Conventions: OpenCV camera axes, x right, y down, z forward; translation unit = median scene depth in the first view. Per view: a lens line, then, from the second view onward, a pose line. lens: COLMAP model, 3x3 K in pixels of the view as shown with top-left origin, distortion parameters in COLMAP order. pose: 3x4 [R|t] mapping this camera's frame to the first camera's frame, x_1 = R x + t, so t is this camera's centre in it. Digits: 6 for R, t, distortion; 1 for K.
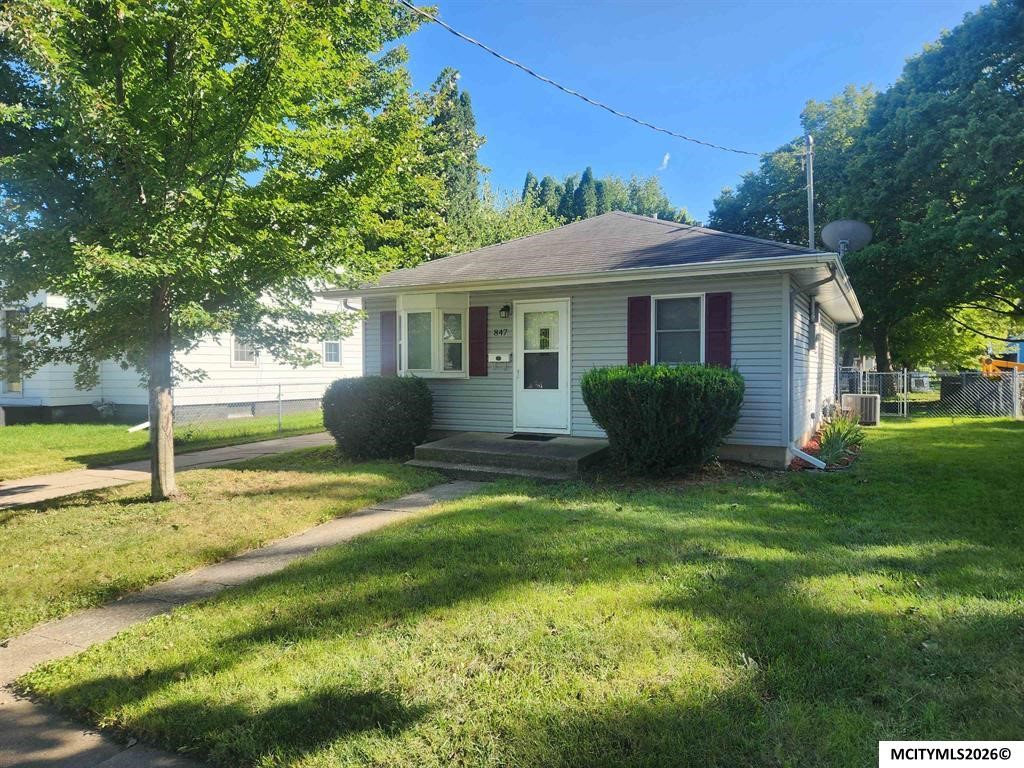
lens RADIAL K [[688.7, 0, 509.7], [0, 688.7, 387.4], [0, 0, 1]] dist [0.059511, -0.048436]
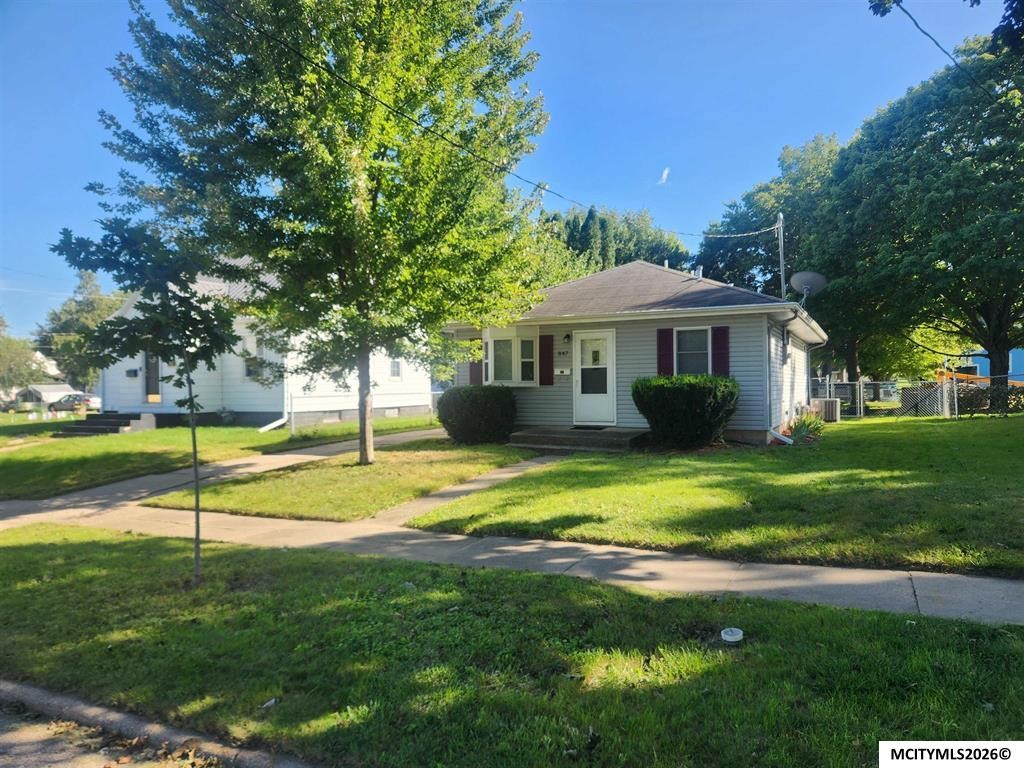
lens RADIAL K [[688.7, 0, 516.0], [0, 688.7, 380.4], [0, 0, 1]] dist [0.059511, -0.048436]
pose [[0.999617, -0.007000, 0.026779, -0.142217], [0.007882, 0.999424, -0.033004, 0.018879], [-0.026533, 0.033203, 0.999096, -0.376331]]
